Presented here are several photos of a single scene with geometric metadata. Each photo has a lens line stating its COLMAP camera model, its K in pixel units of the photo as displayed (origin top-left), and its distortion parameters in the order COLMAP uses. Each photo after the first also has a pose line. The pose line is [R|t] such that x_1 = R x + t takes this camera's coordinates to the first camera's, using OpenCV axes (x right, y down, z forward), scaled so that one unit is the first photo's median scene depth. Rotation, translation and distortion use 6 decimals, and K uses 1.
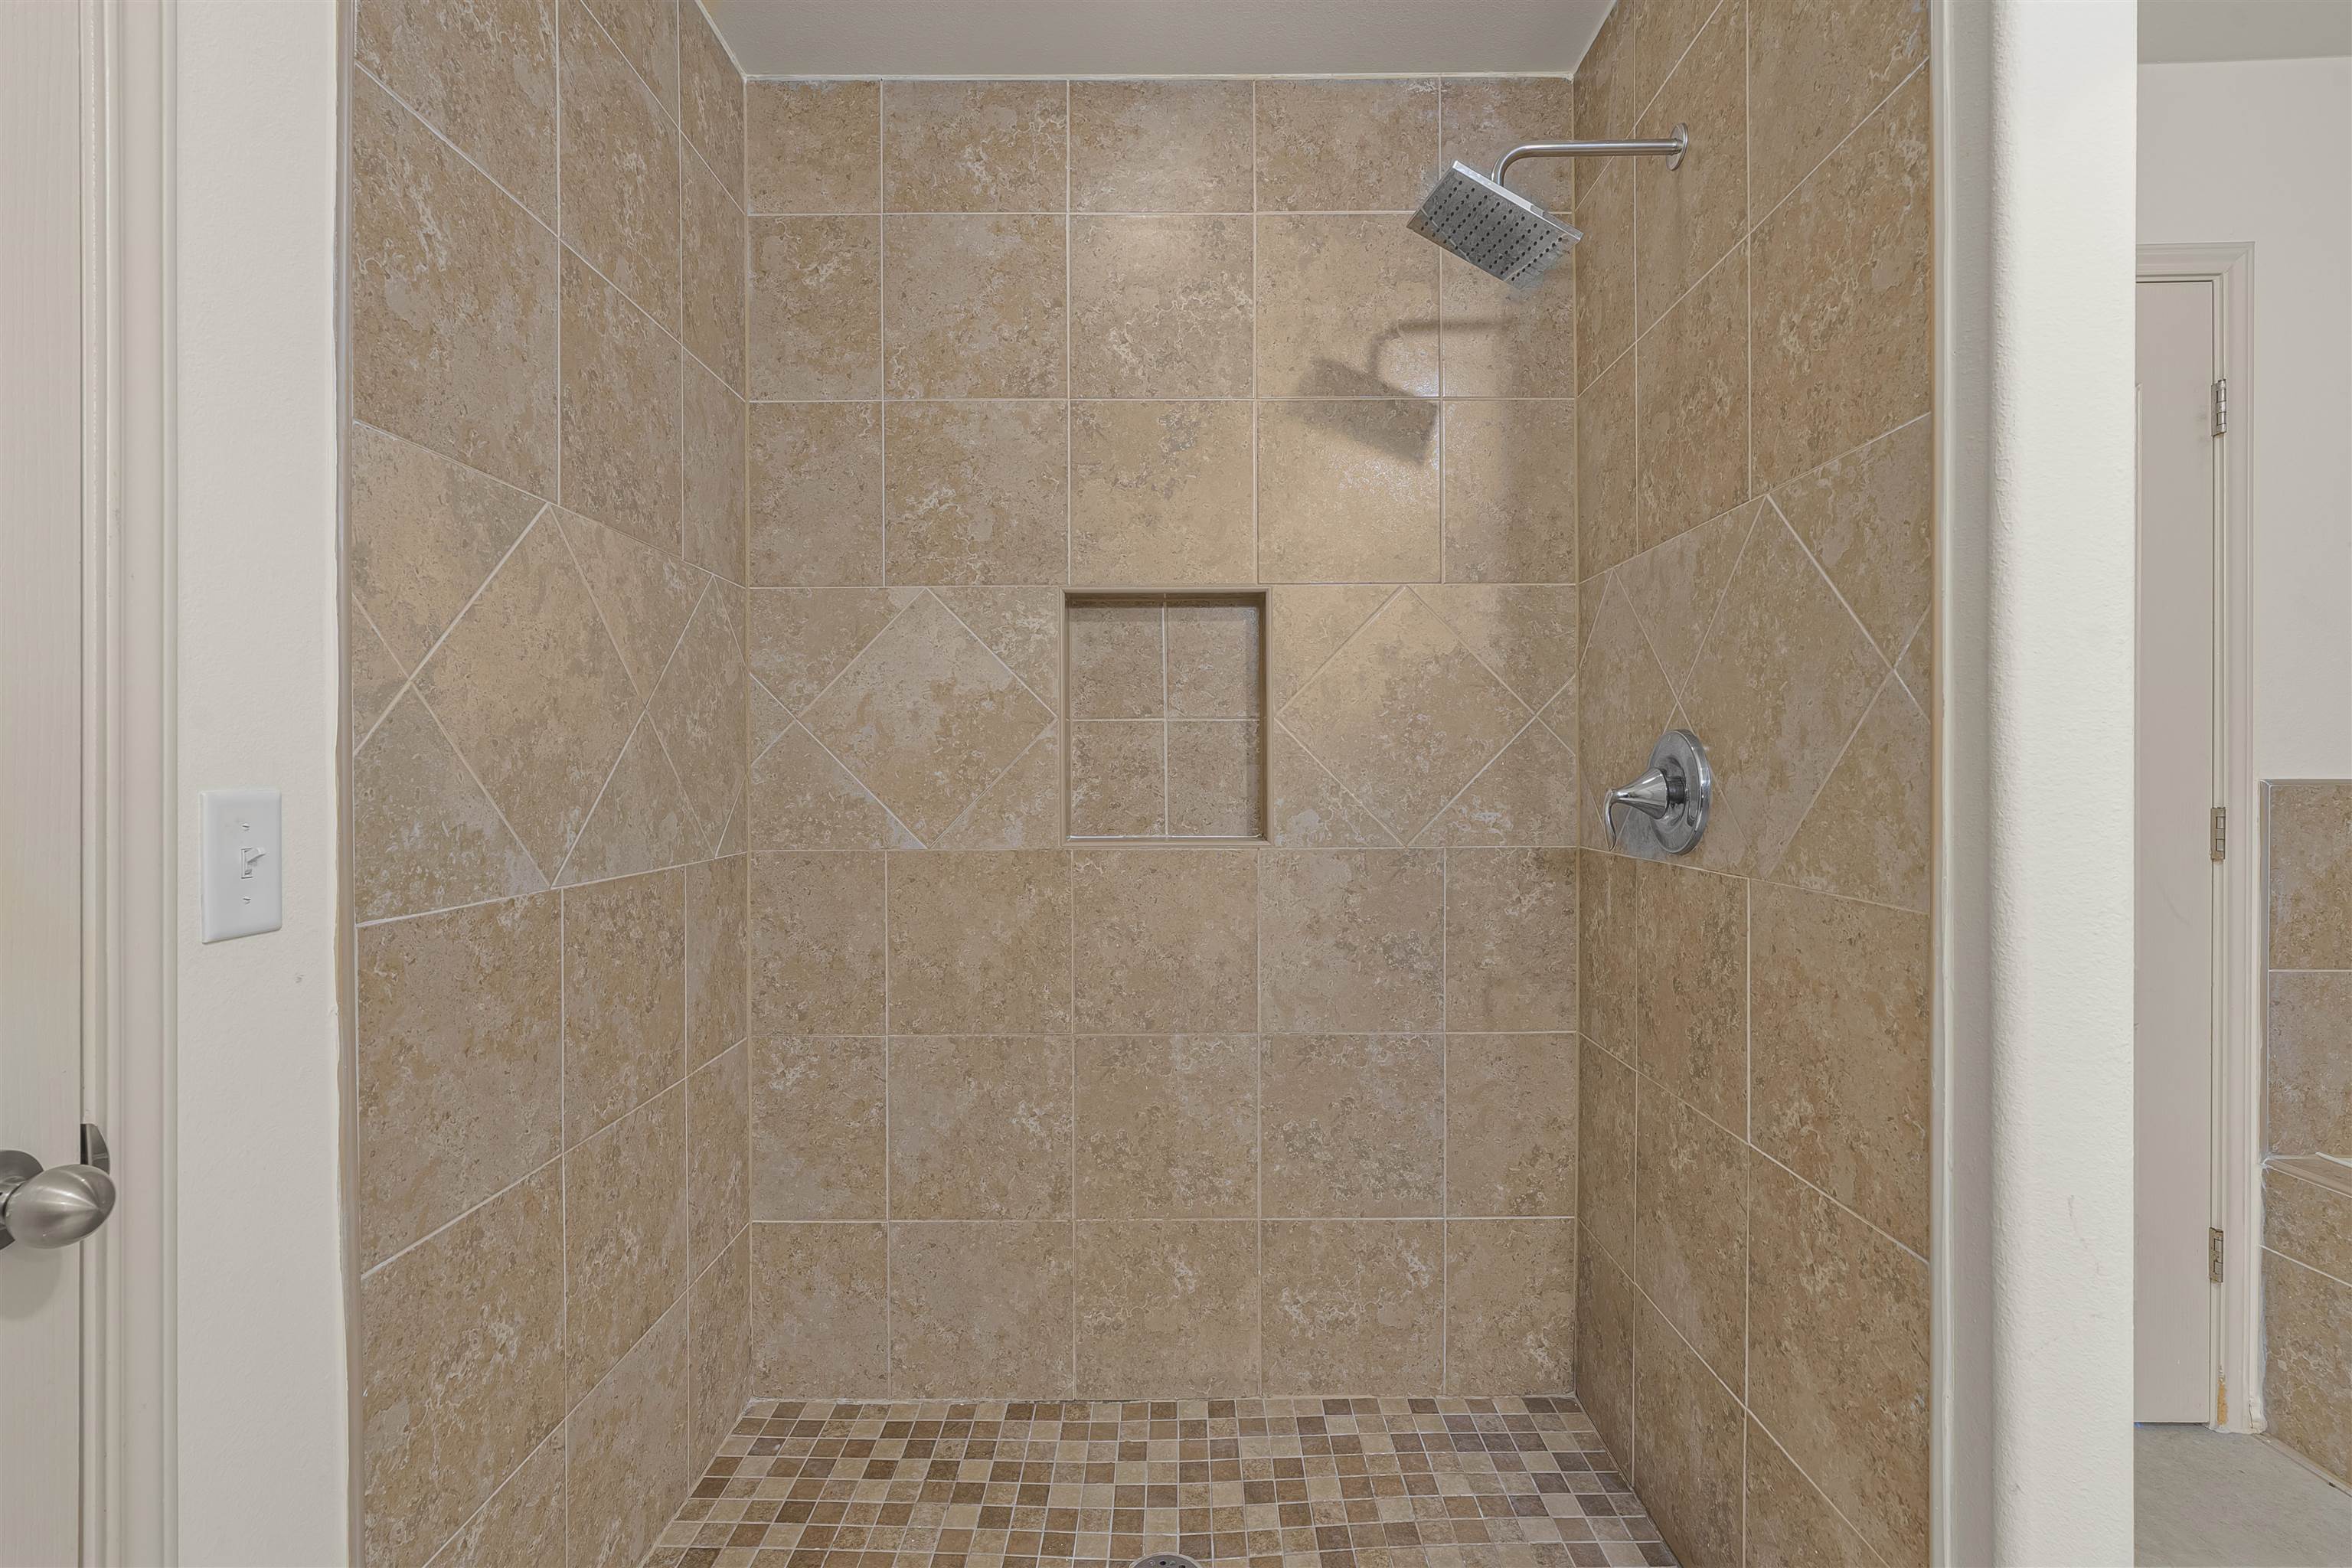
lens RADIAL K [[1070.4, 0, 1187.2], [0, 1070.4, 778.7], [0, 0, 1]] dist [-0.006765, 0.002450]
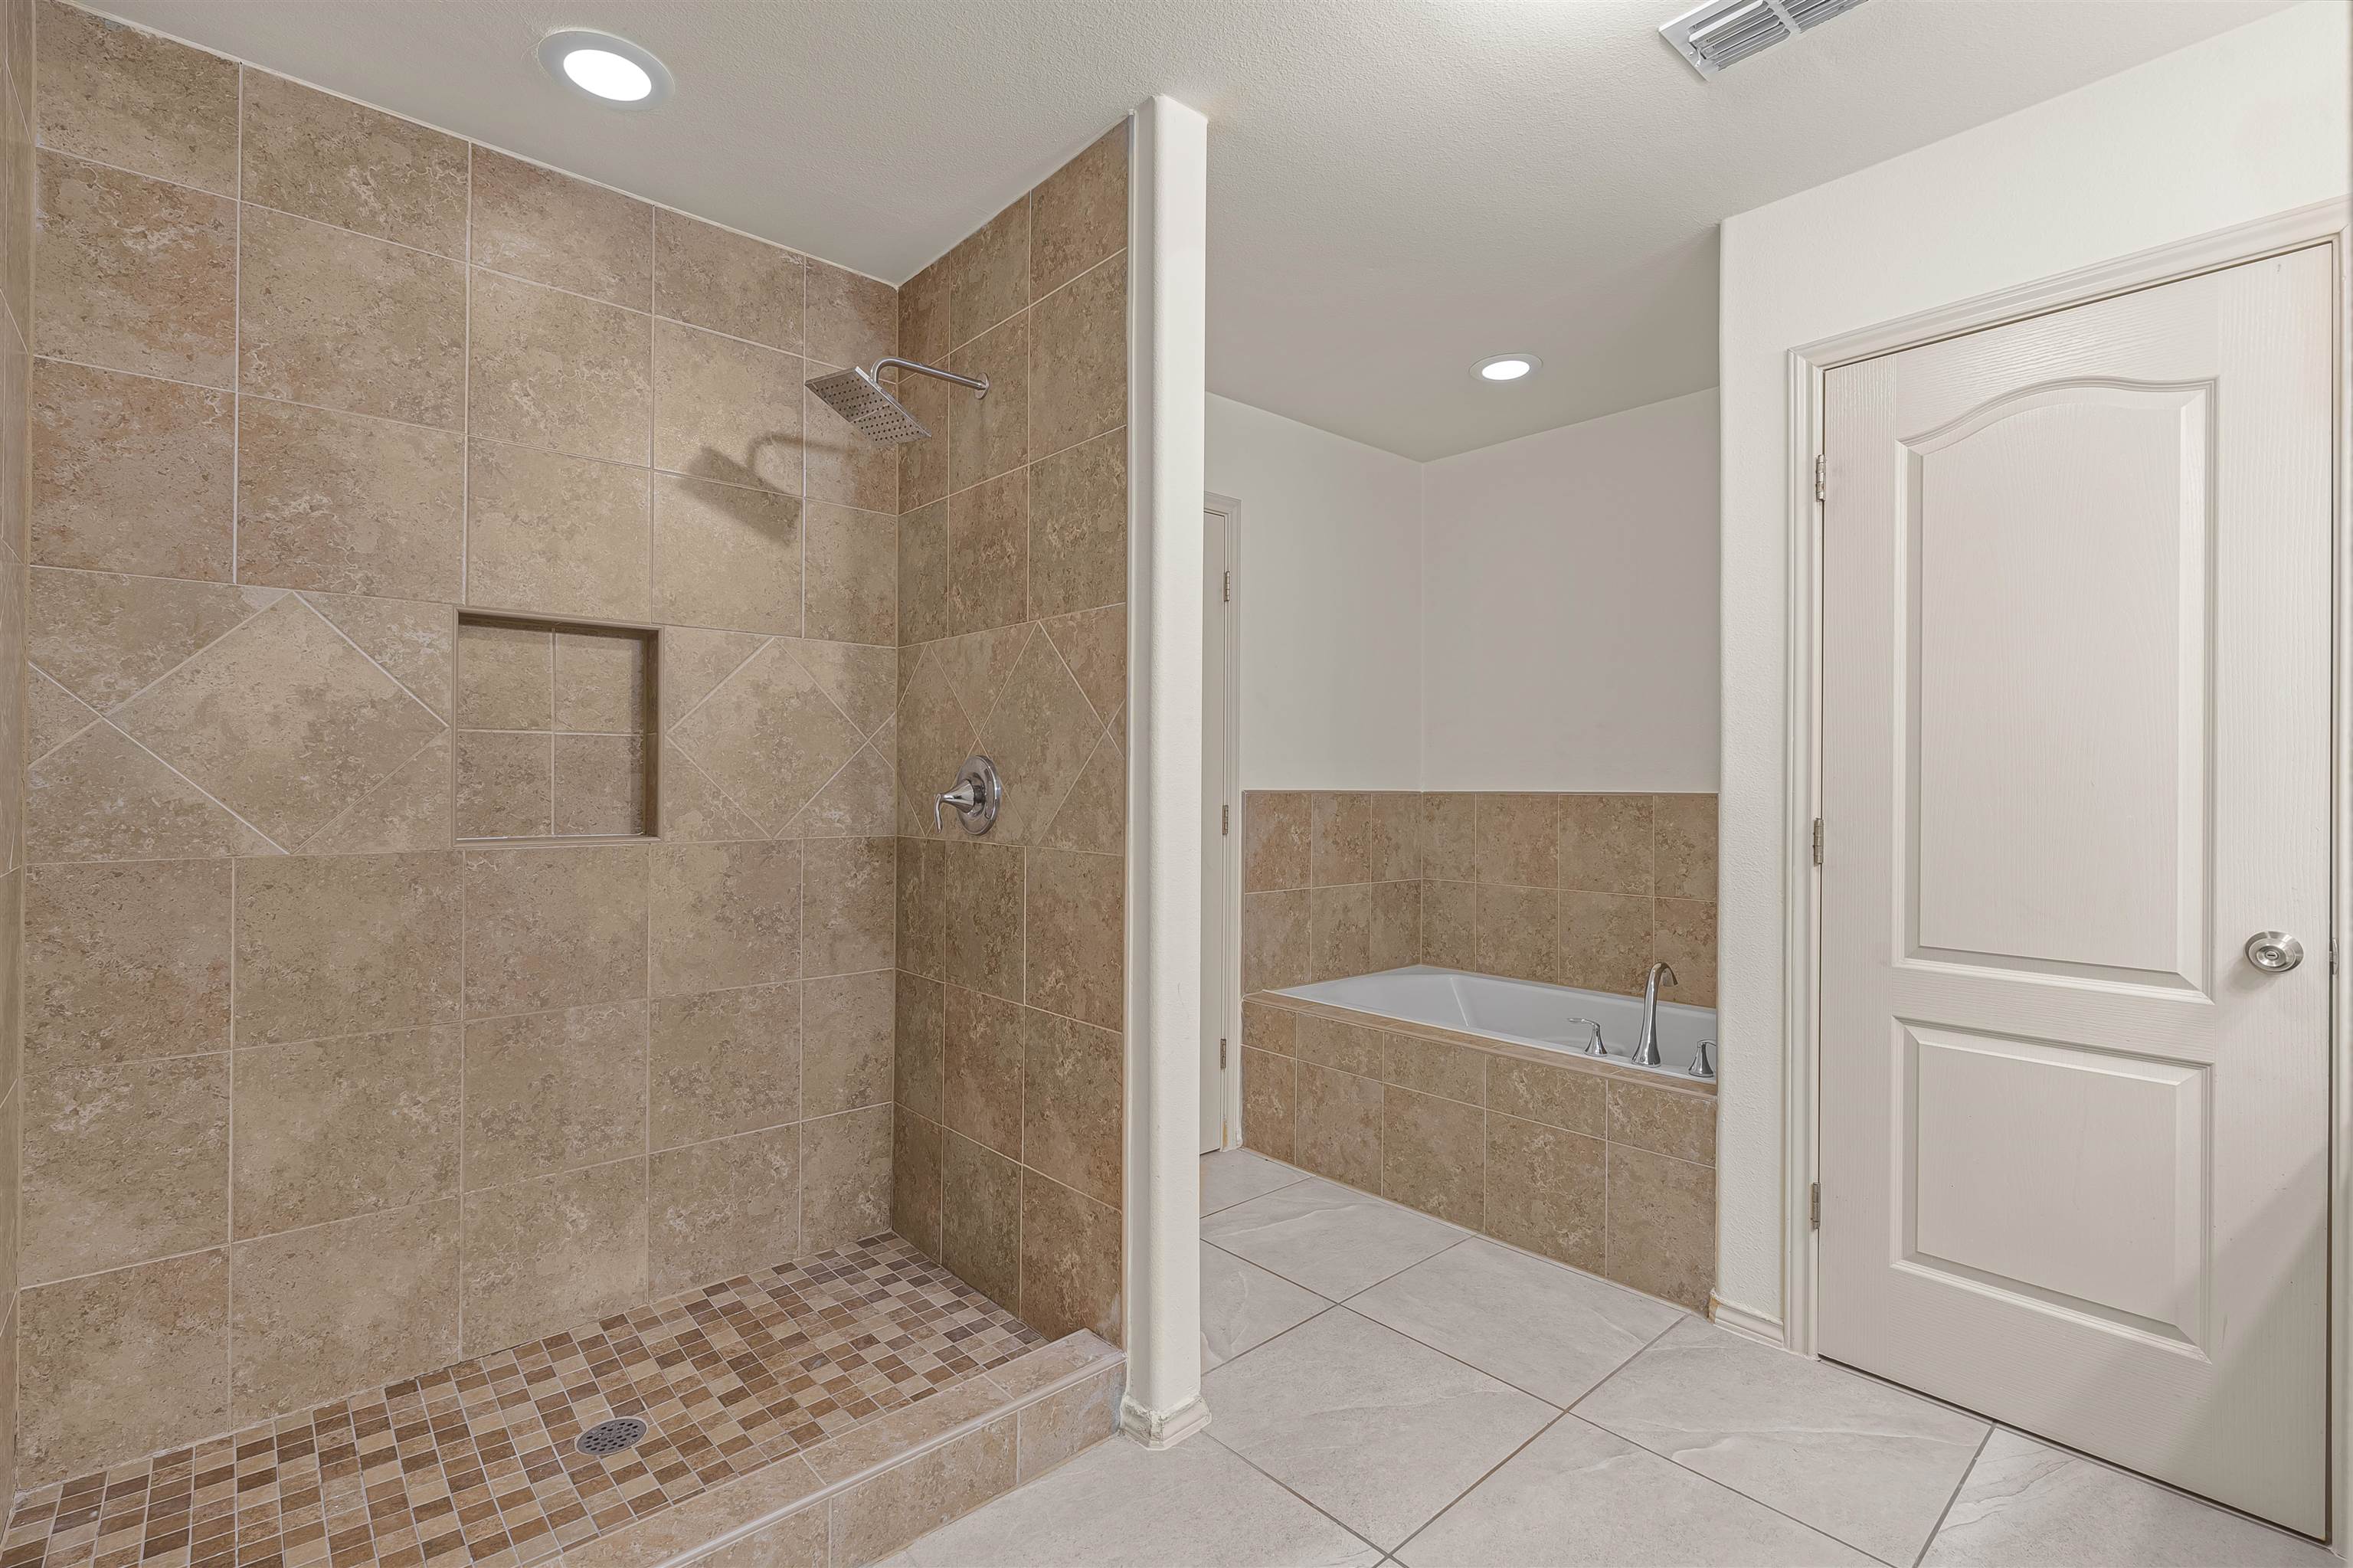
lens RADIAL K [[1070.9, 0, 1186.4], [0, 1070.9, 785.1], [0, 0, 1]] dist [-0.006765, 0.002450]
pose [[0.739879, 0.005822, 0.672715, -0.297516], [-0.003957, 0.999983, -0.004303, 0.002399], [-0.672728, 0.000521, 0.739889, -0.293746]]
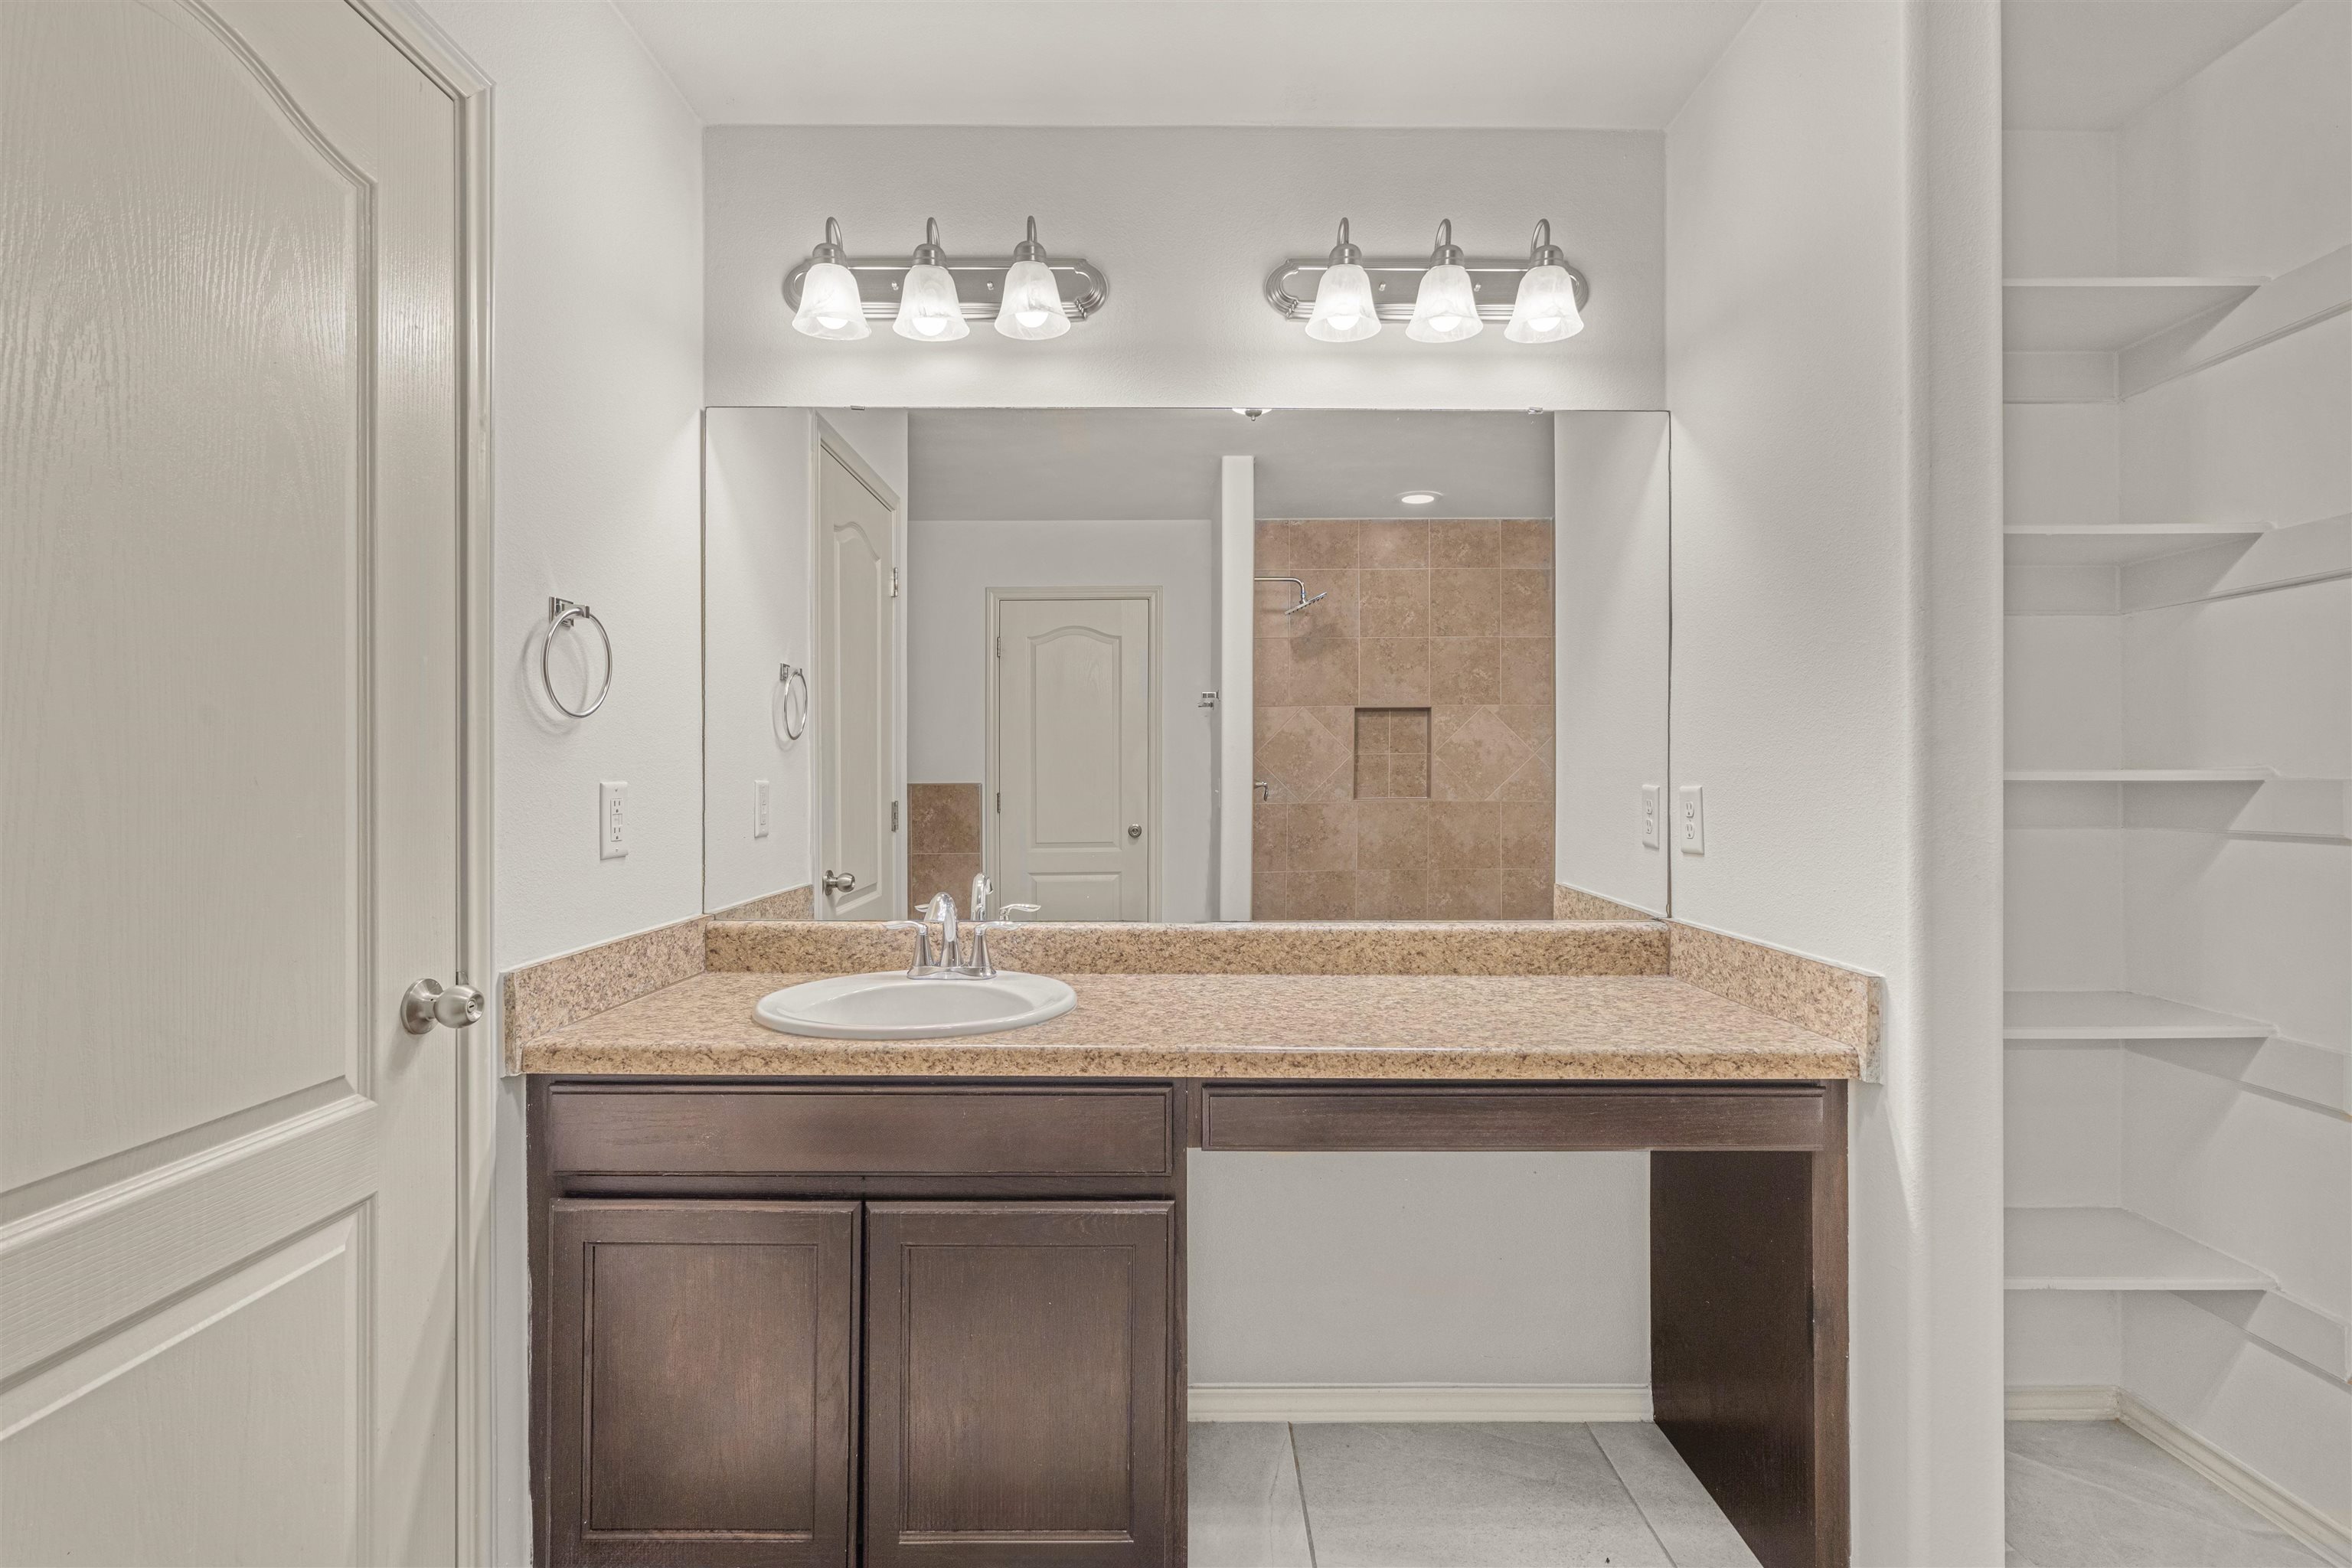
lens RADIAL K [[1070.4, 0, 1169.3], [0, 1070.4, 775.6], [0, 0, 1]] dist [-0.006765, 0.002450]
pose [[-0.999973, 0.004619, 0.005669, 0.520938], [0.004643, 0.999980, 0.004204, -0.010552], [-0.005650, 0.004231, -0.999975, 0.425535]]
